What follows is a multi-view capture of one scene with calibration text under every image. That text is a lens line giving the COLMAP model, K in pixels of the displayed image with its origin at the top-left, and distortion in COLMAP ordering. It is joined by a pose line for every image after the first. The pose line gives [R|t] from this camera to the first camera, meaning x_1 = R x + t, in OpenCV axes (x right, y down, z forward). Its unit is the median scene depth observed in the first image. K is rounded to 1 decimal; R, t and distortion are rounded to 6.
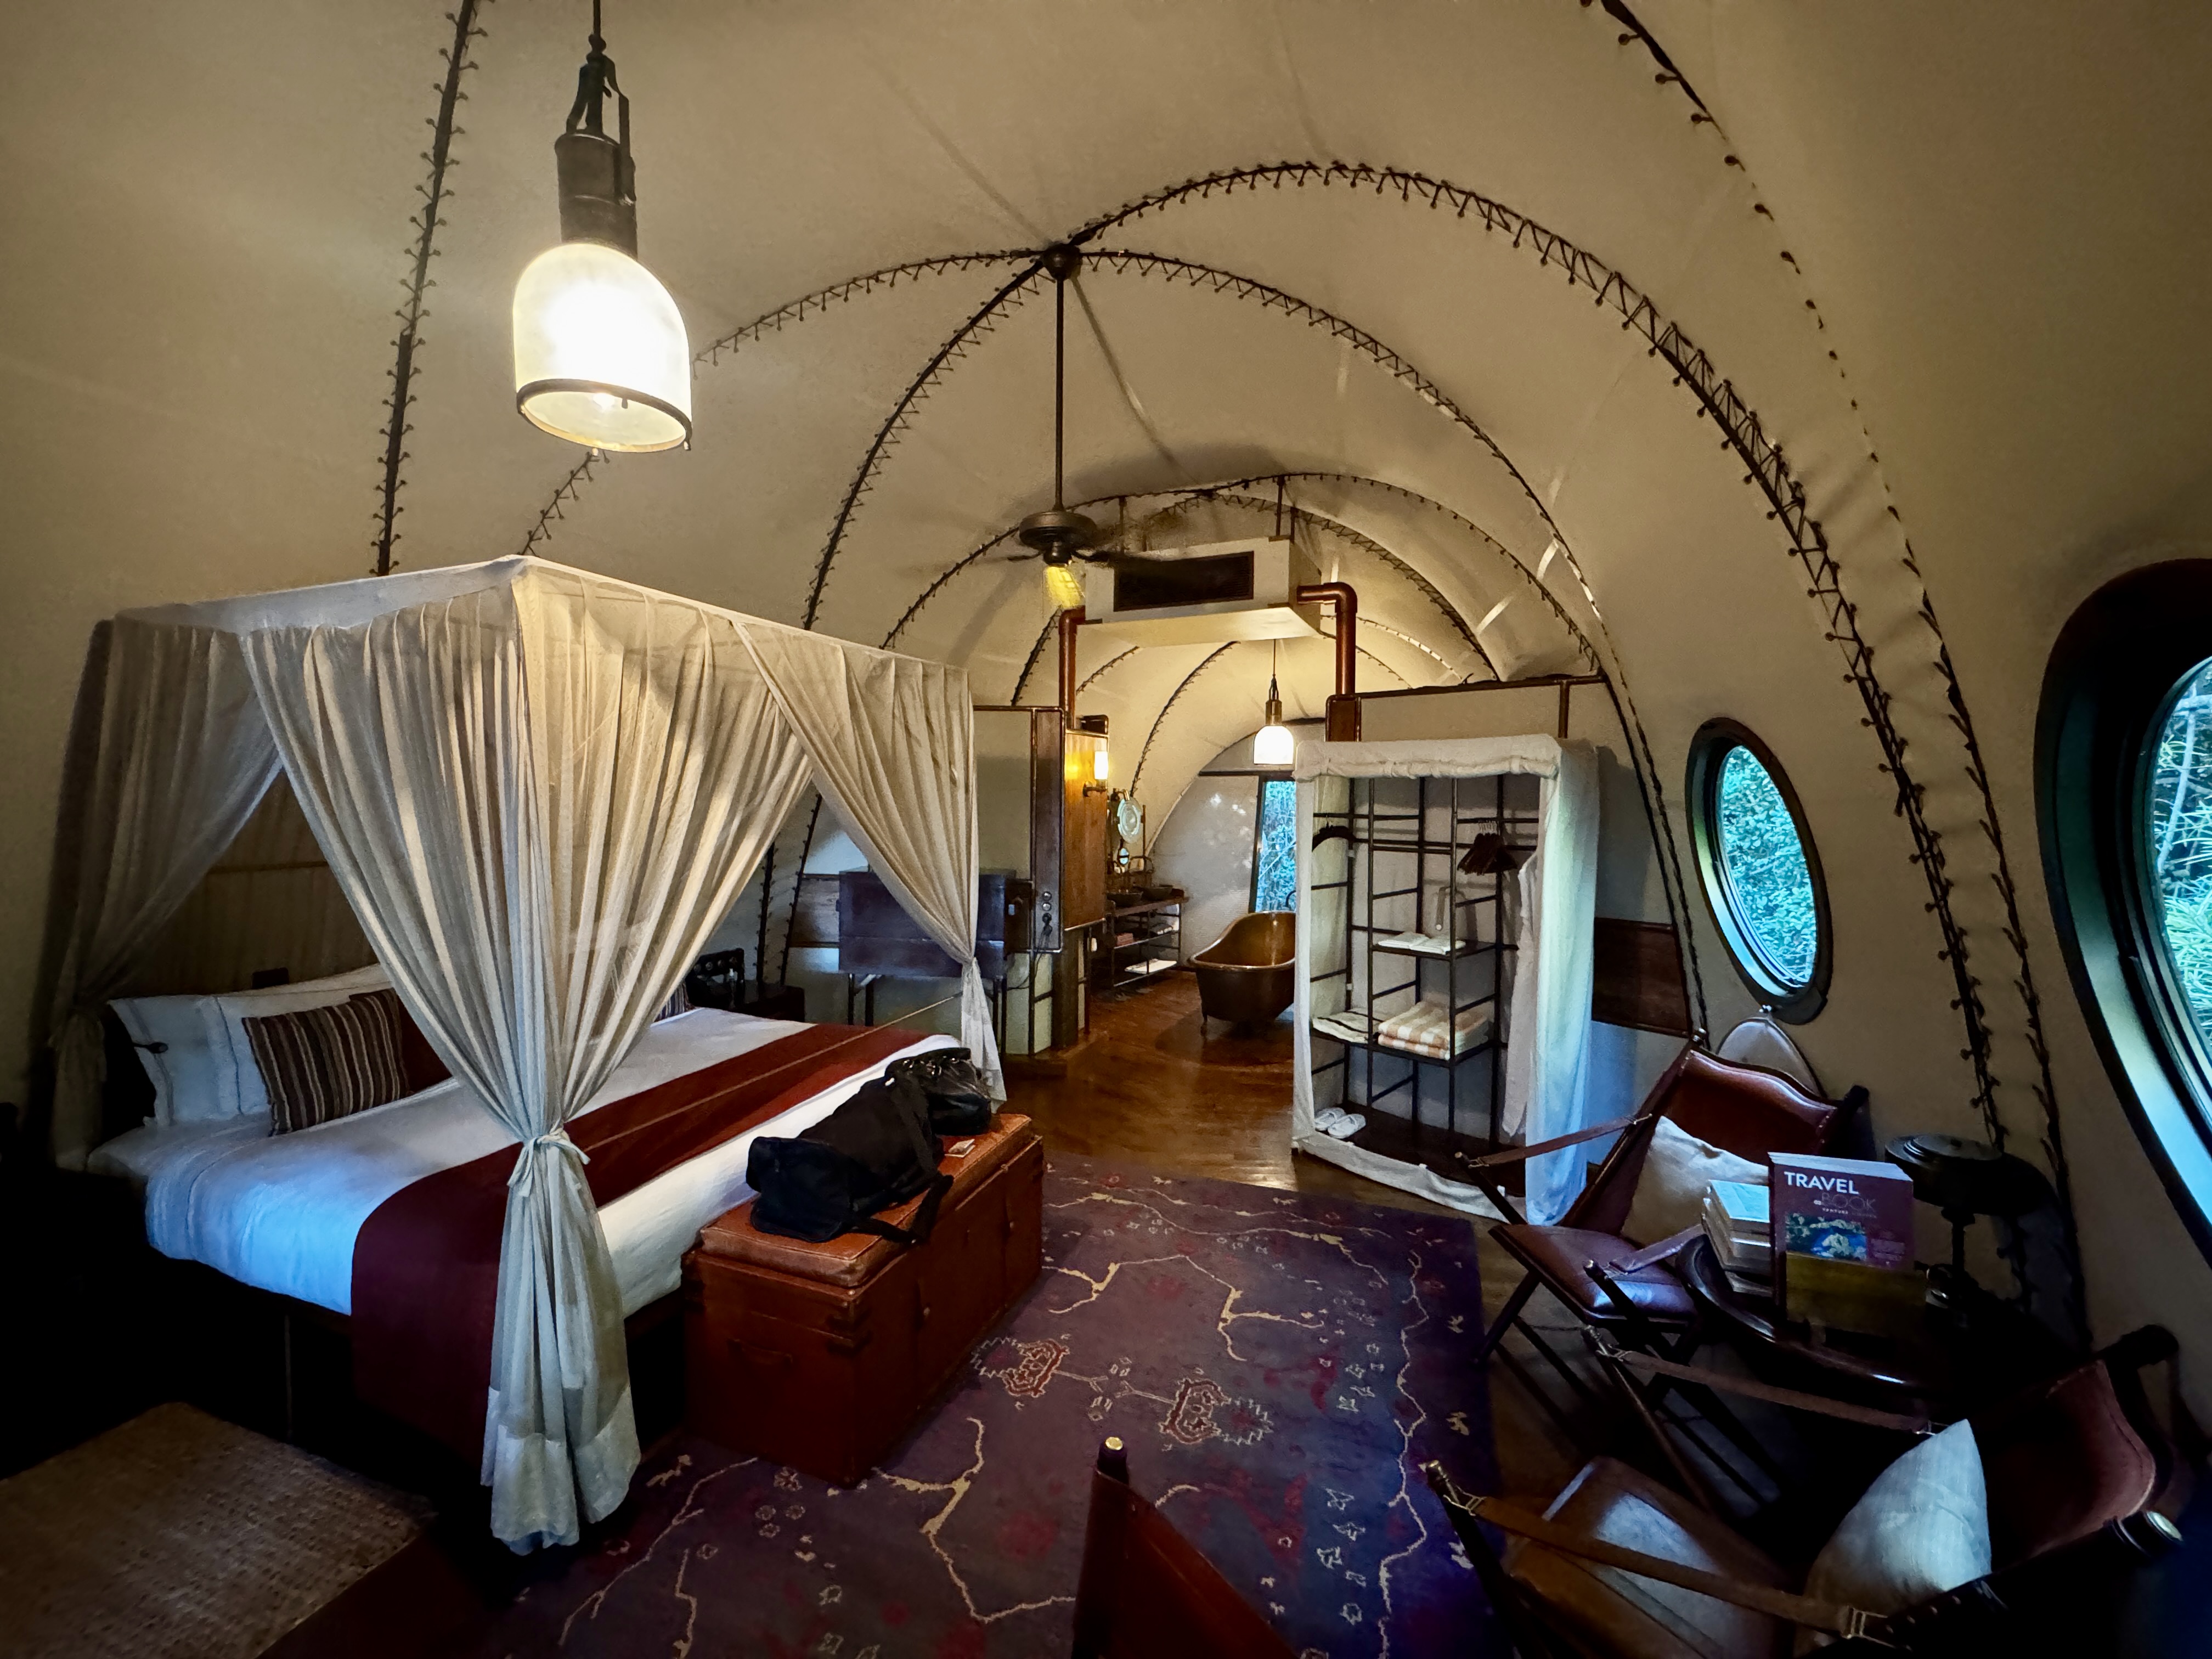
lens RADIAL K [[887.8, 0, 1105.5], [0, 887.8, 831.1], [0, 0, 1]] dist [0.000756, -0.000015]
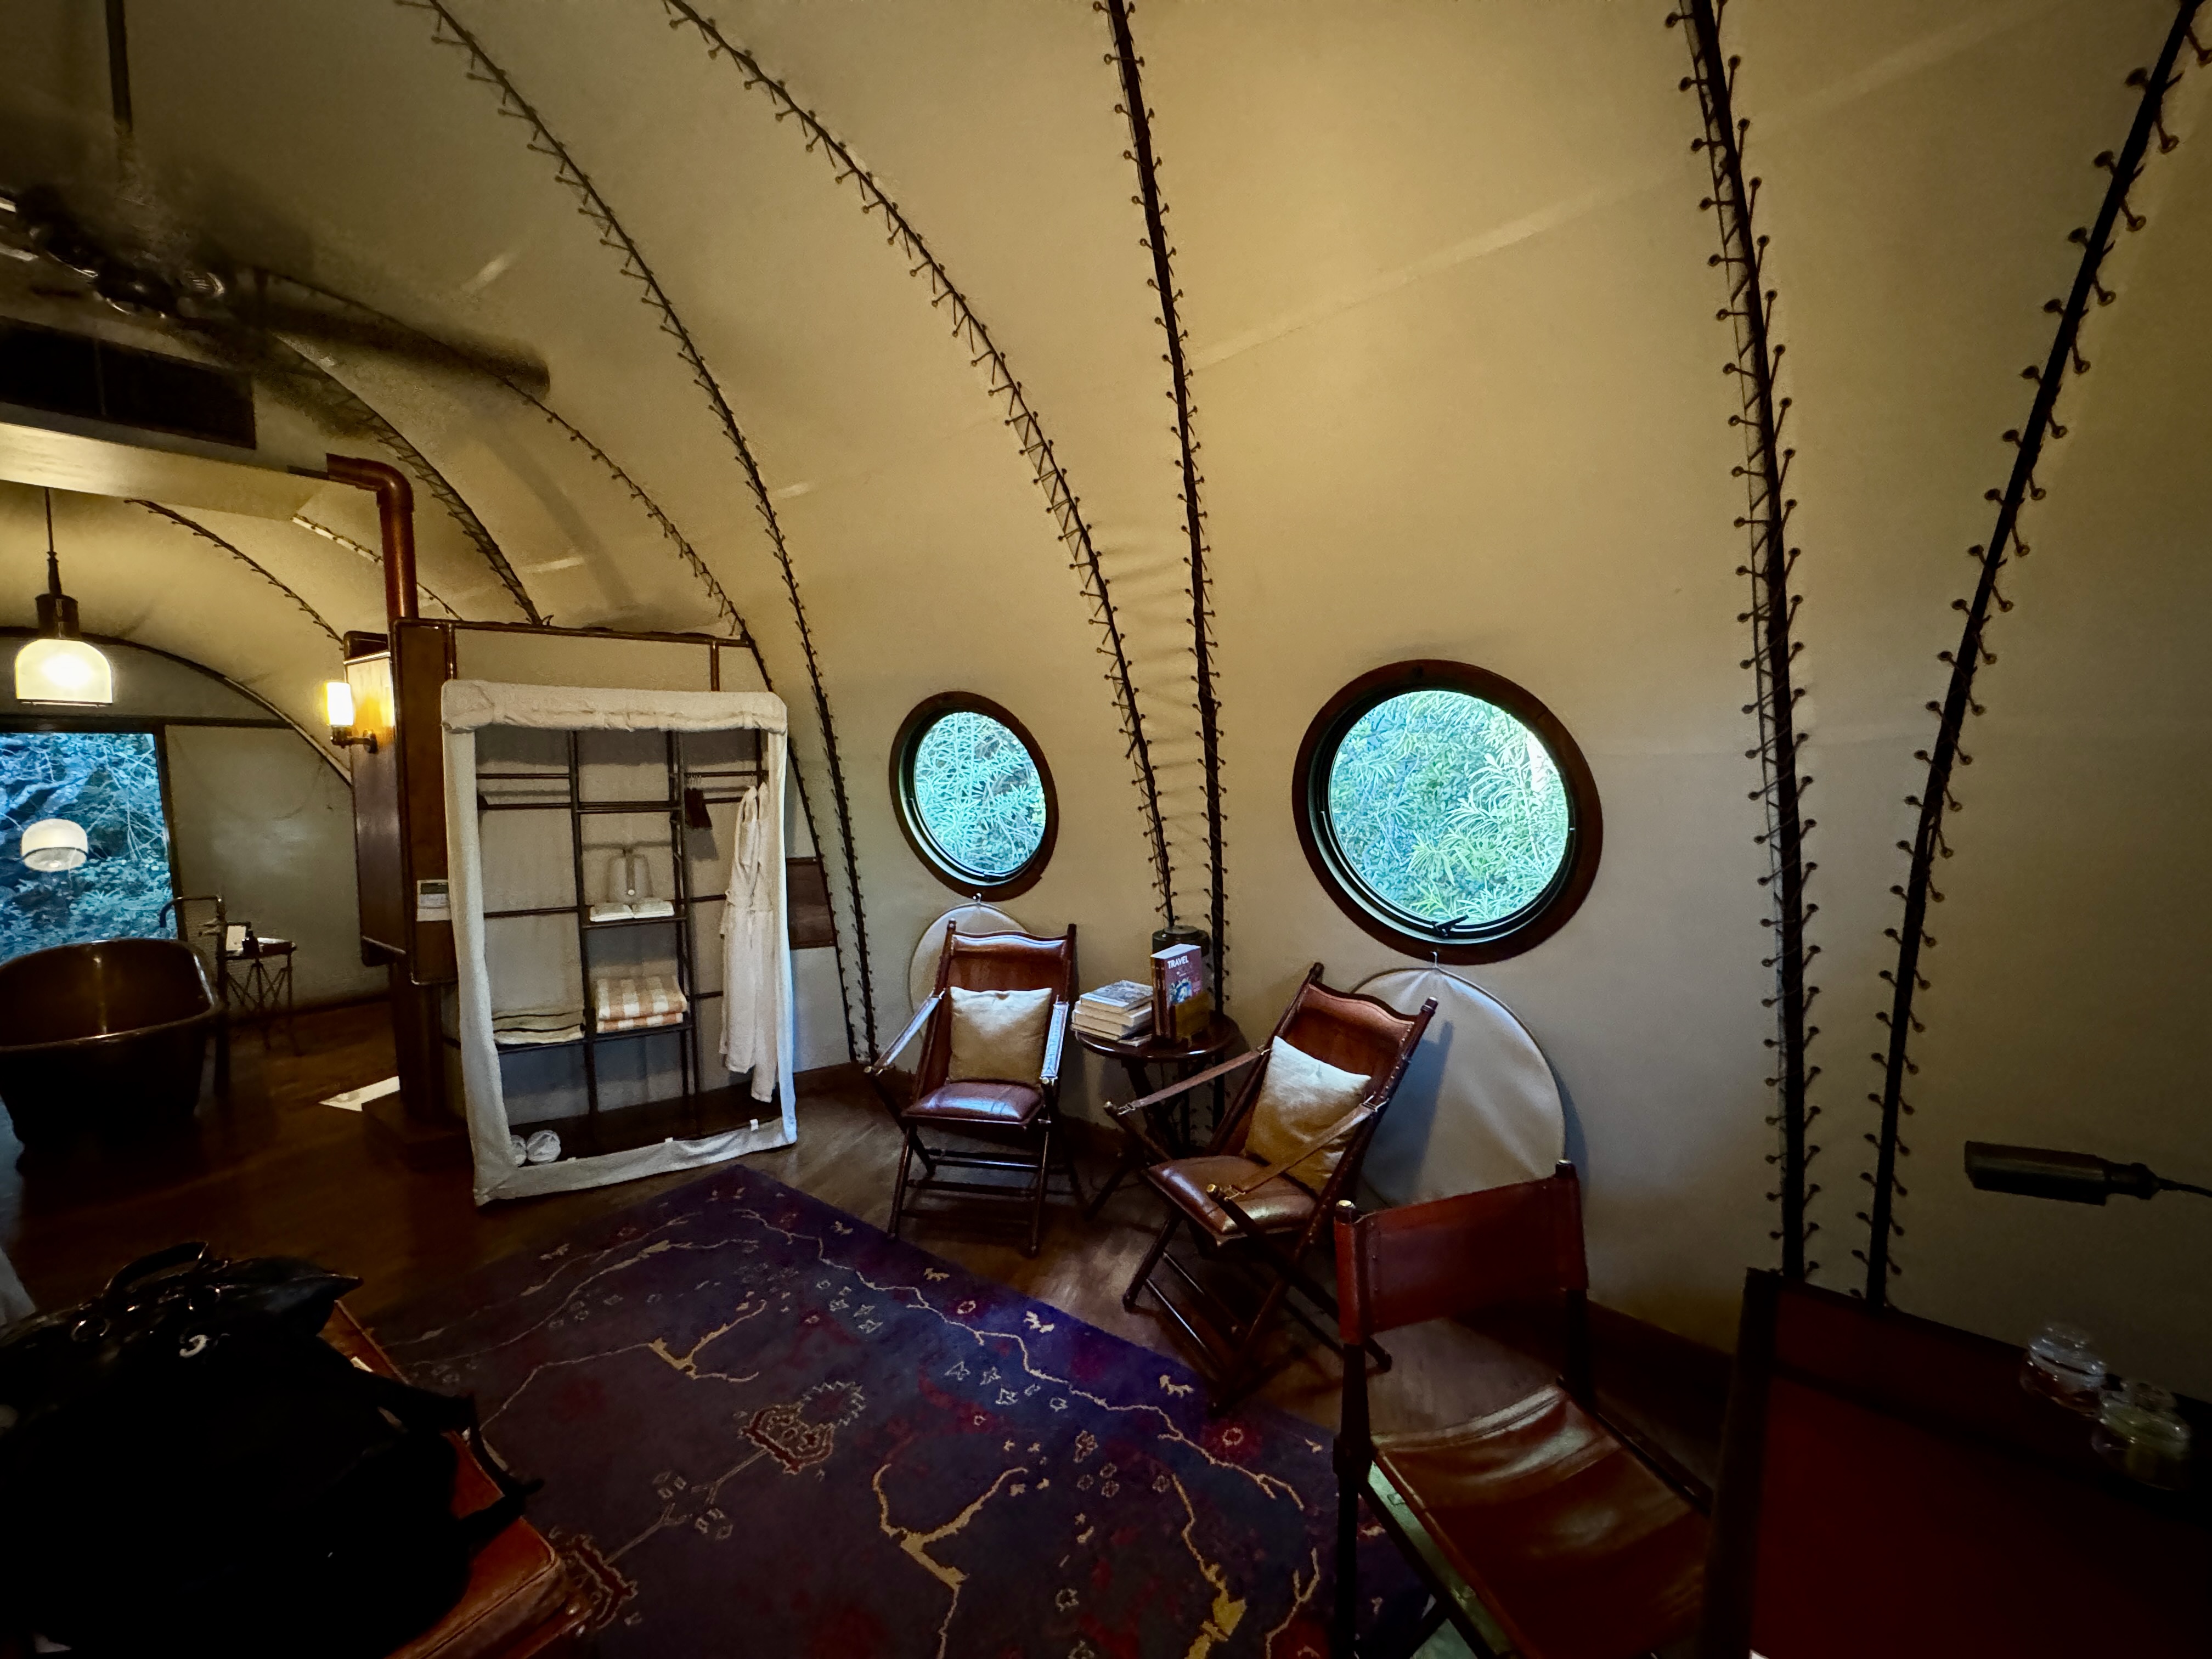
lens RADIAL K [[887.8, 0, 1106.0], [0, 887.8, 832.3], [0, 0, 1]] dist [0.000756, -0.000015]
pose [[0.258100, -0.090716, 0.961850, -0.419908], [0.045878, 0.995610, 0.081589, -0.008259], [-0.965028, 0.023070, 0.261129, 0.299378]]
